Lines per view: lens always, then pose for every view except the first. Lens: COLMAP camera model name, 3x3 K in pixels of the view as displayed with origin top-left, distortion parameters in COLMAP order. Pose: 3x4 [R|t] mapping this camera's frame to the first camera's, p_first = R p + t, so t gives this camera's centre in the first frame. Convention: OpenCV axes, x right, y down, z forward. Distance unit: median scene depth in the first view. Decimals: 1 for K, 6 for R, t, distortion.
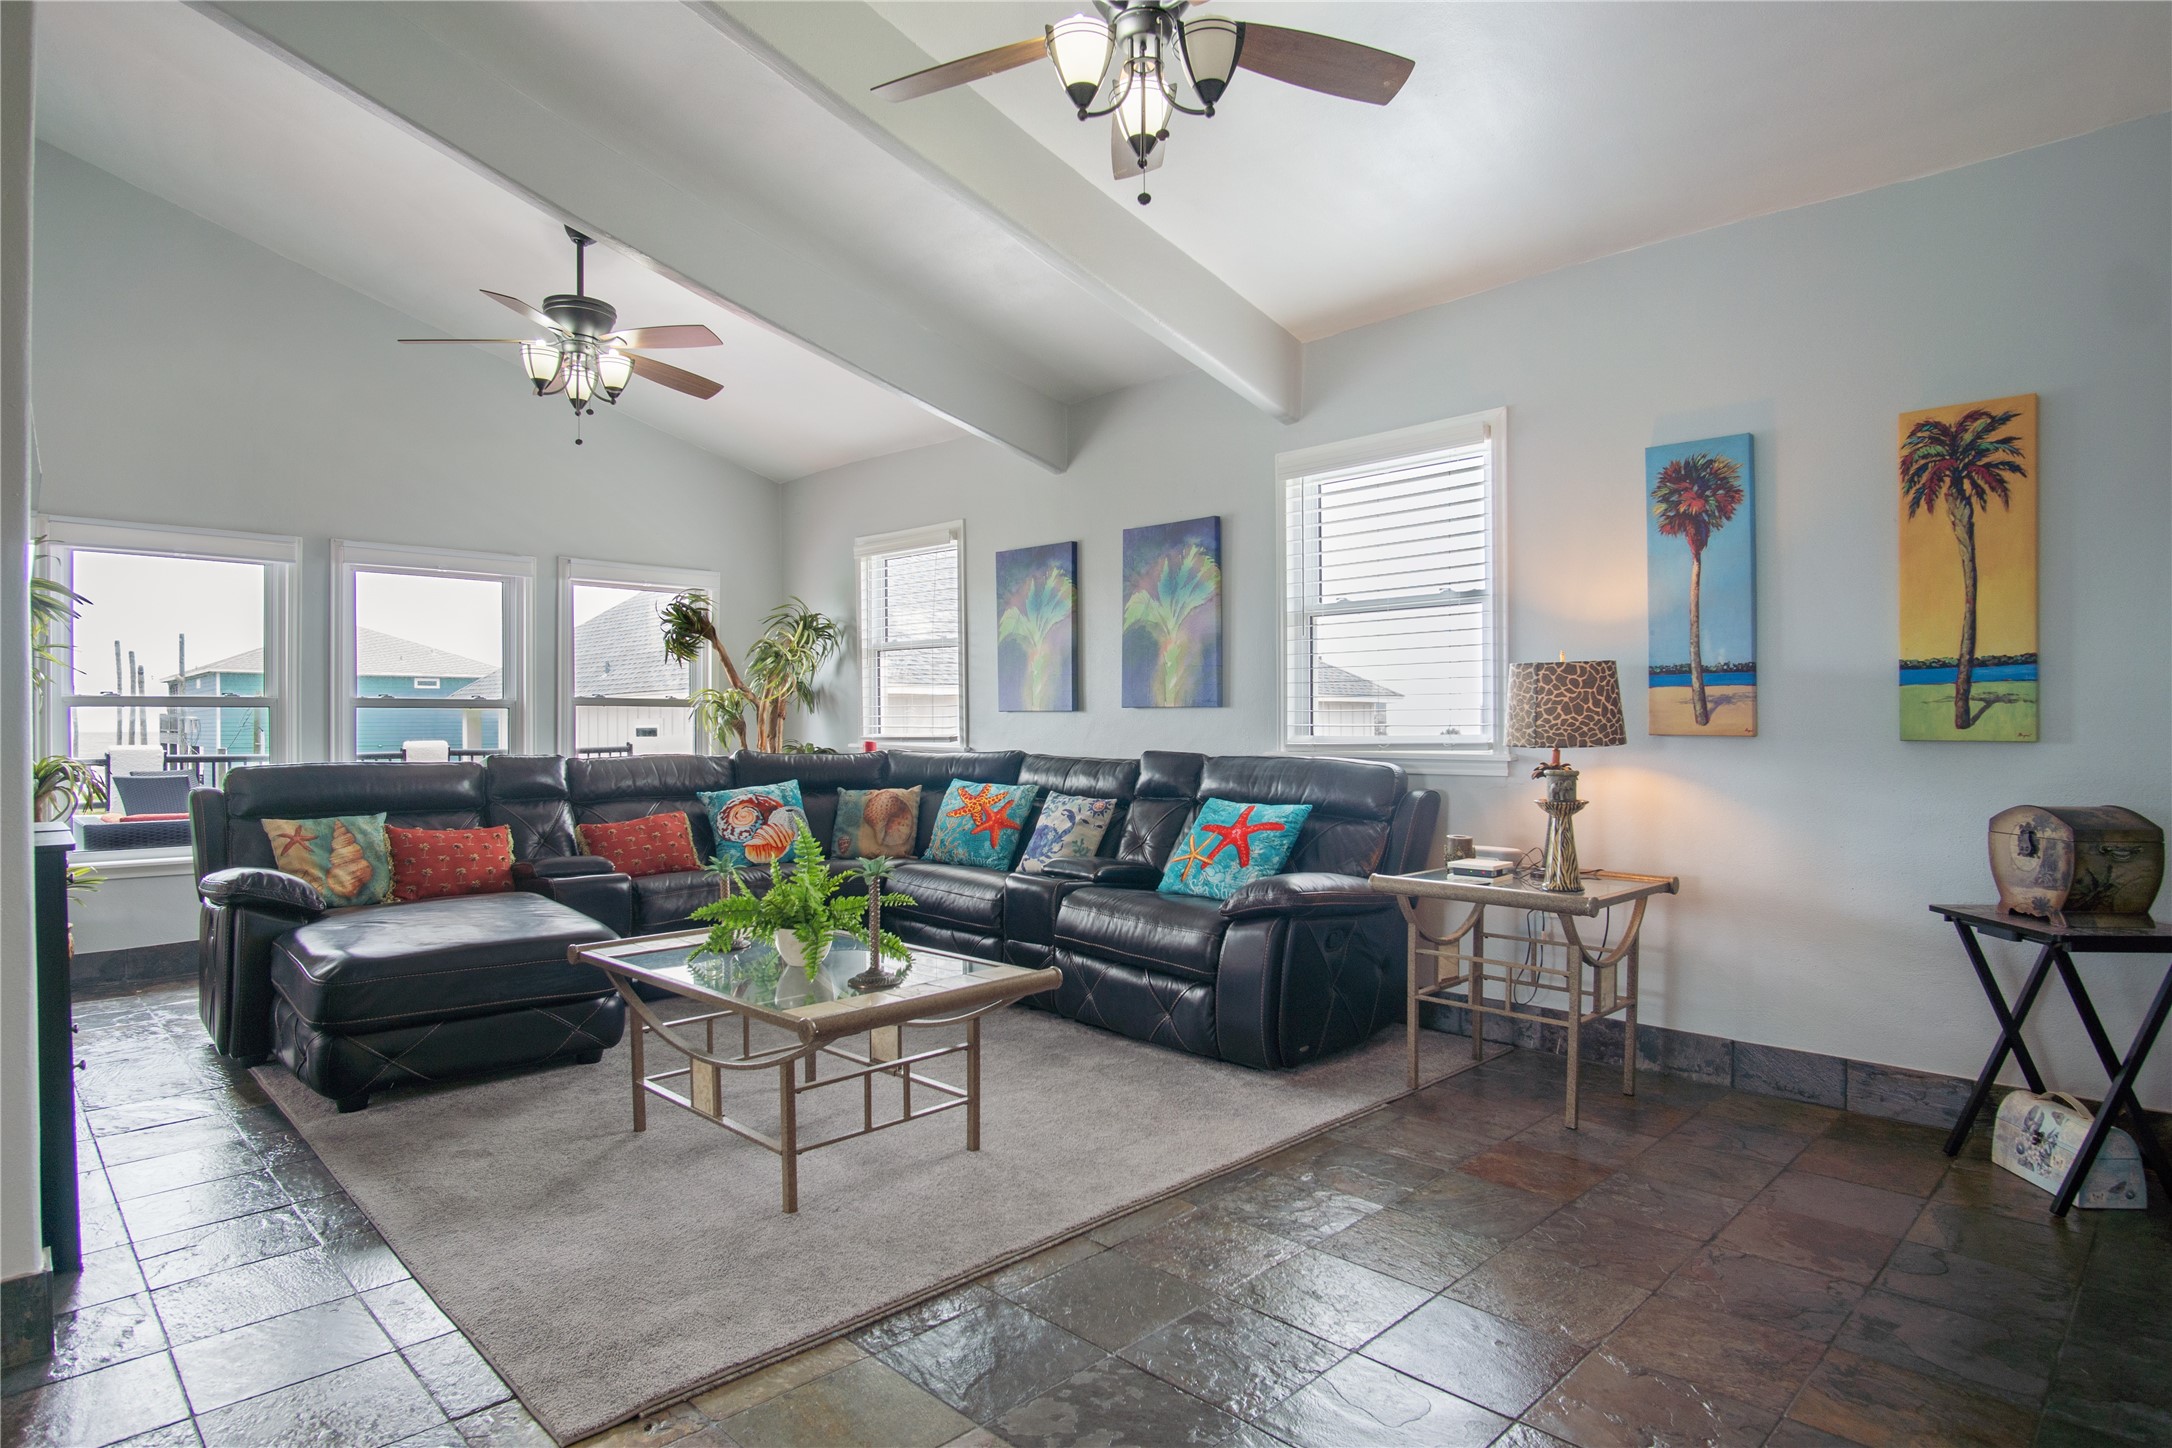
lens RADIAL K [[1177.8, 0, 1089.7], [0, 1177.8, 741.7], [0, 0, 1]] dist [-0.029644, 0.007944]
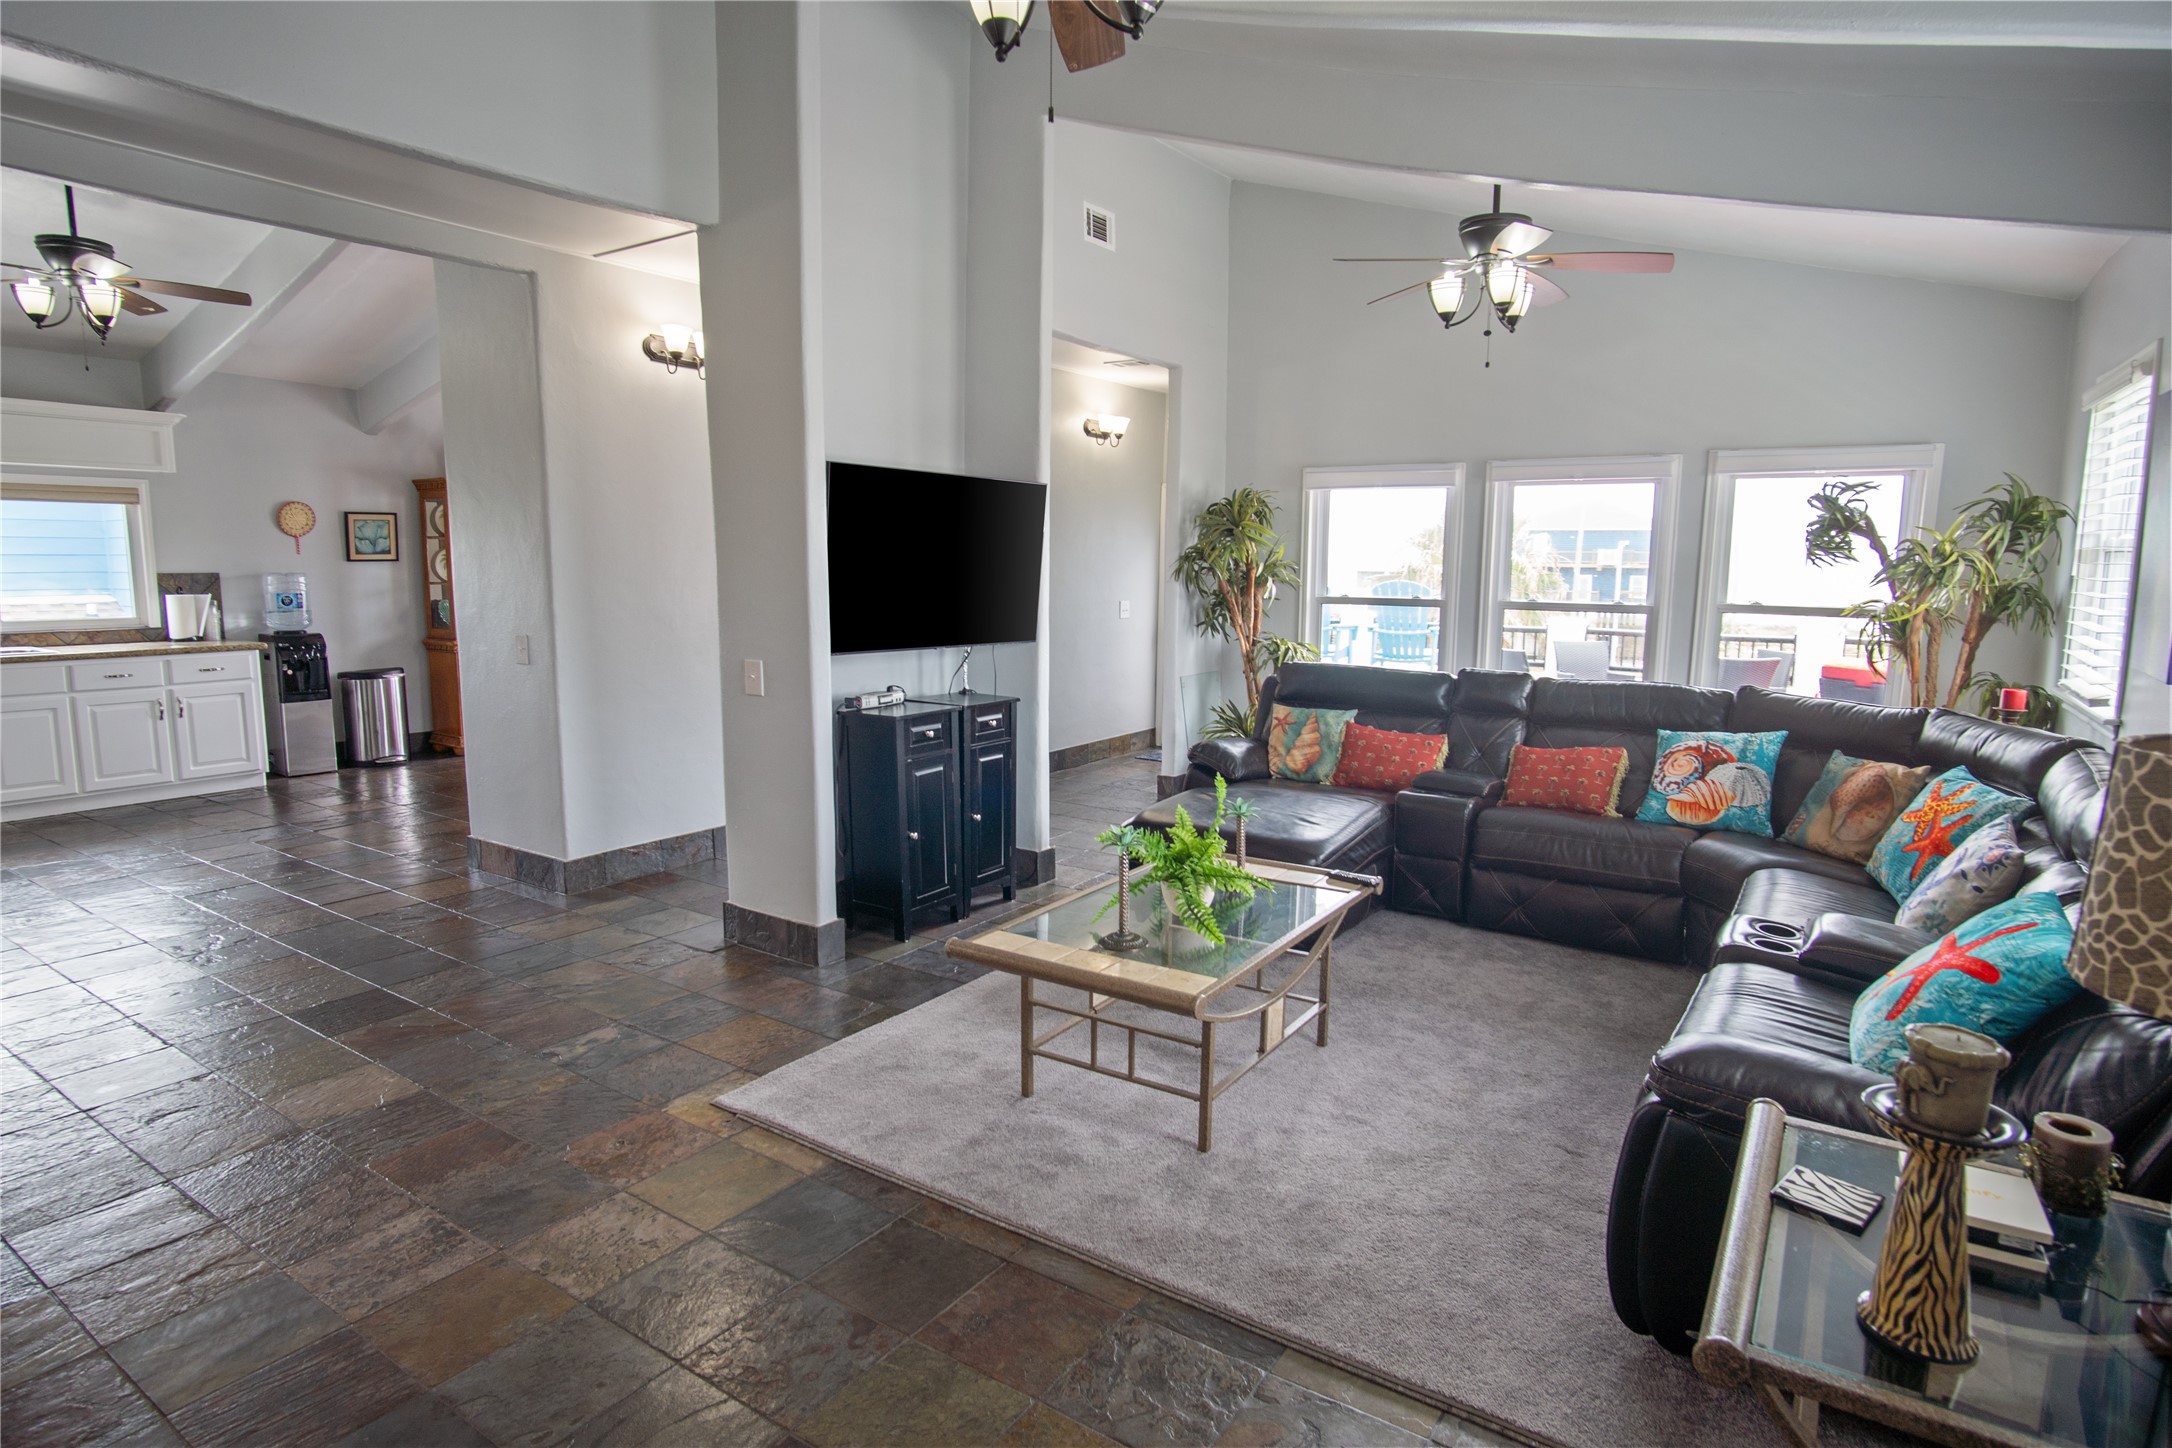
lens RADIAL K [[1177.8, 0, 1080.7], [0, 1177.8, 718.5], [0, 0, 1]] dist [-0.029644, 0.007944]
pose [[0.192709, 0.139498, -0.971290, 0.570782], [-0.022101, 0.990209, 0.137831, -0.100029], [0.981007, -0.005095, 0.193905, 0.532317]]
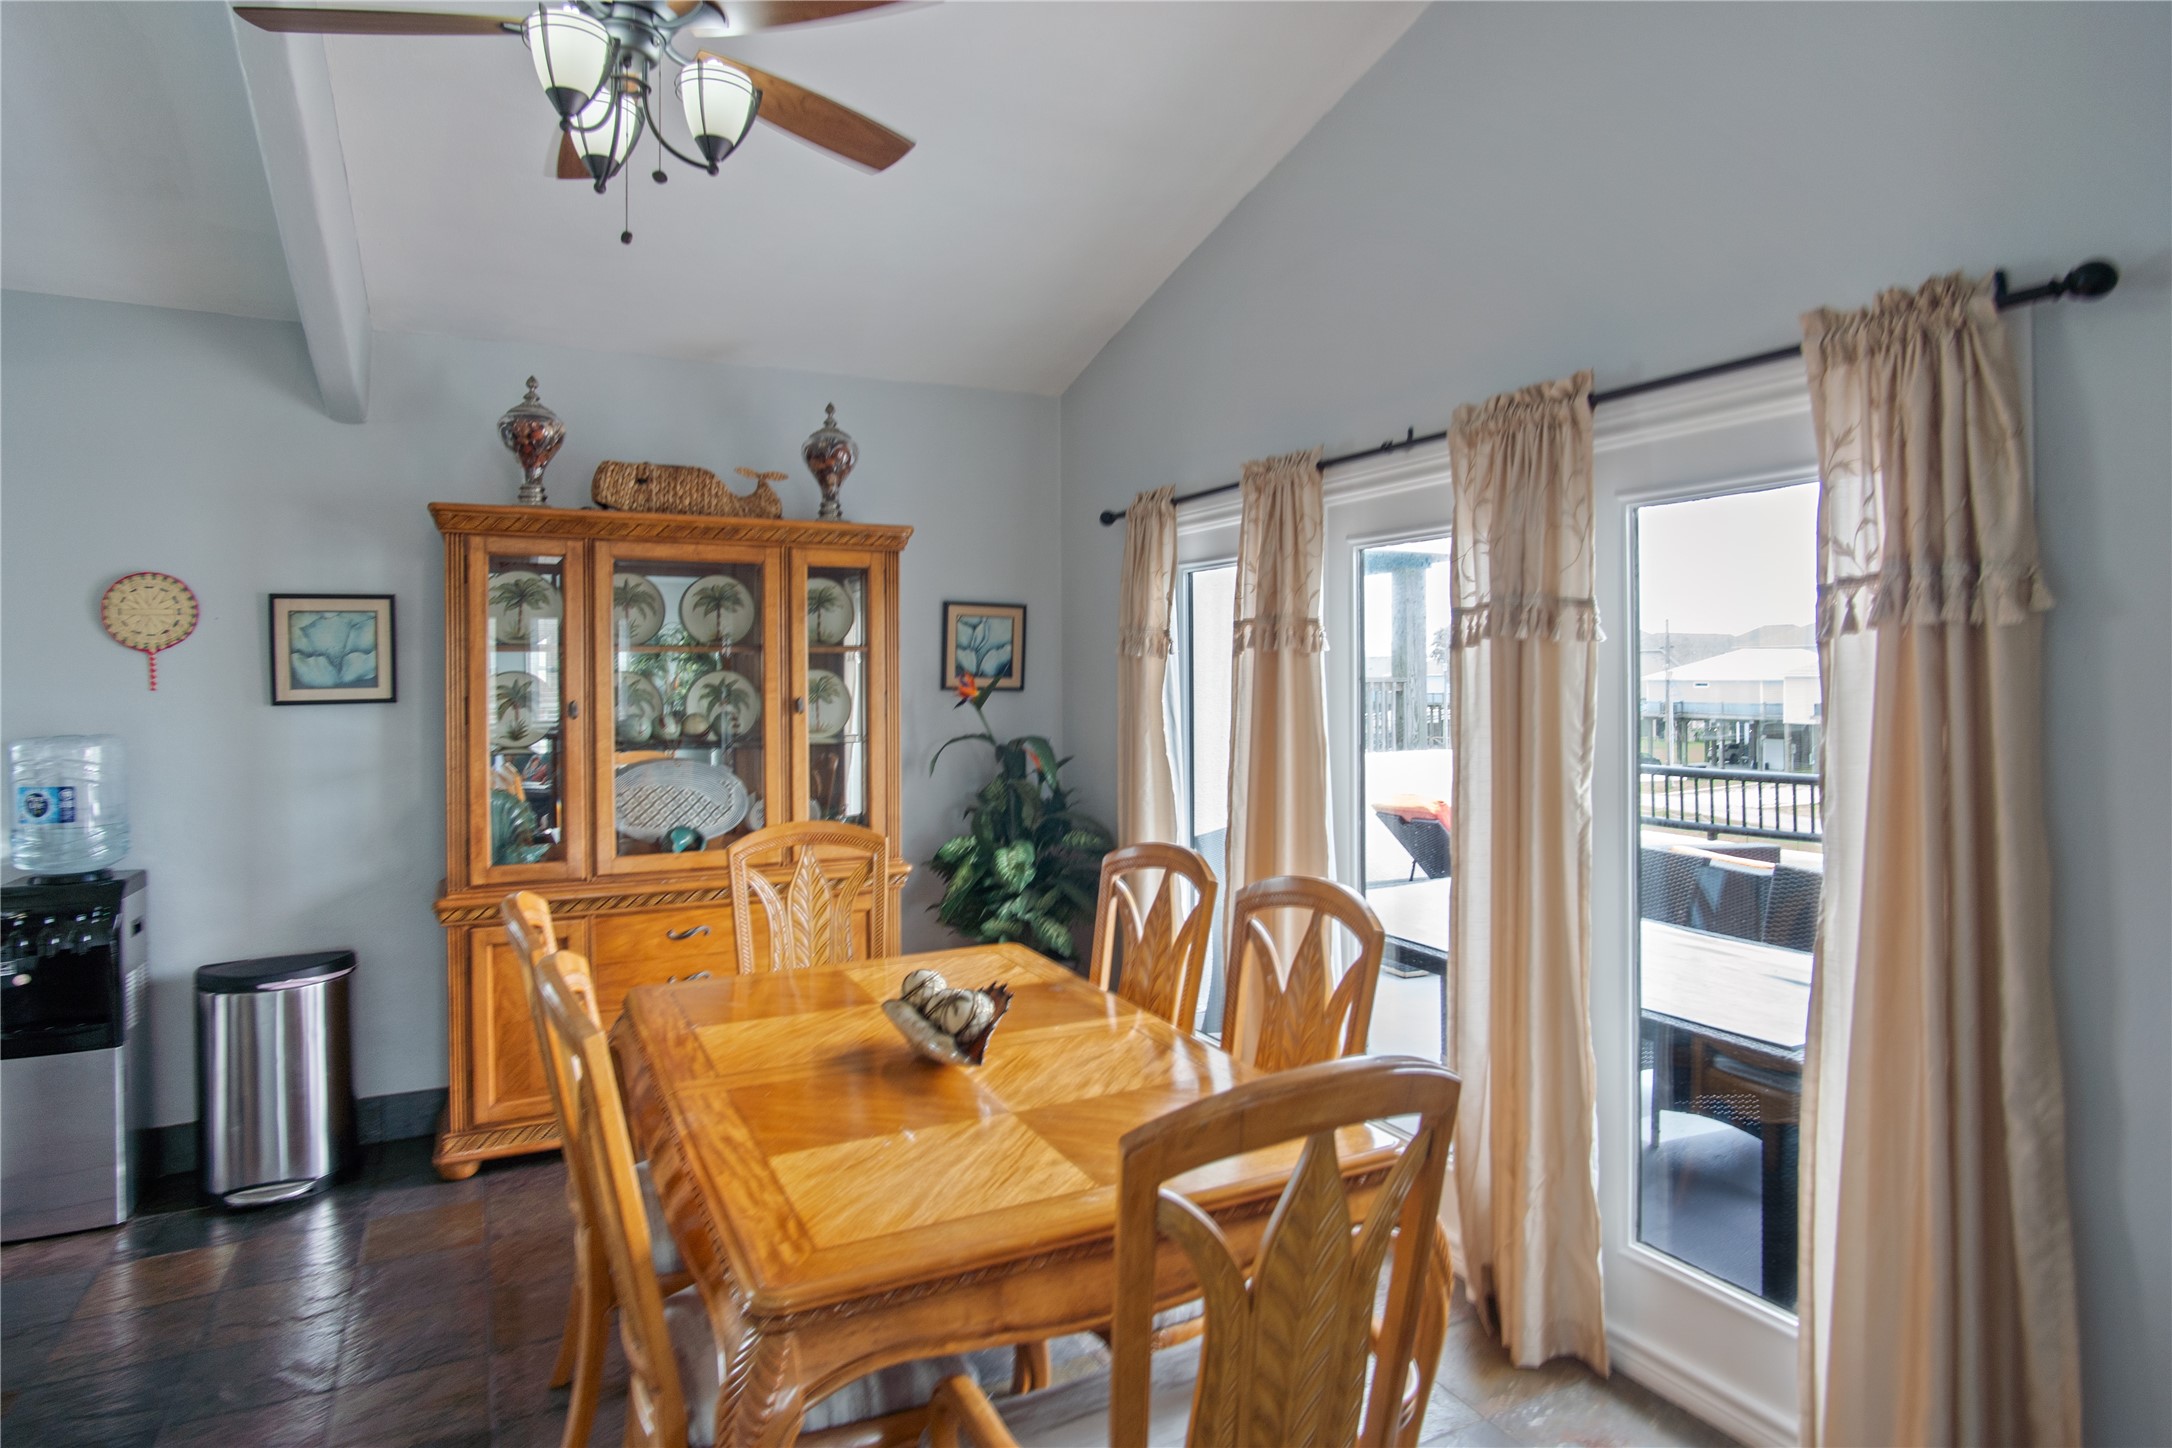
lens RADIAL K [[1177.8, 0, 1077.7], [0, 1177.8, 669.8], [0, 0, 1]] dist [-0.029644, 0.007944]
pose [[-0.317870, 0.006303, -0.948113, -1.009873], [-0.002274, 0.999970, 0.007410, -0.098644], [0.948132, 0.004512, -0.317846, 0.545498]]
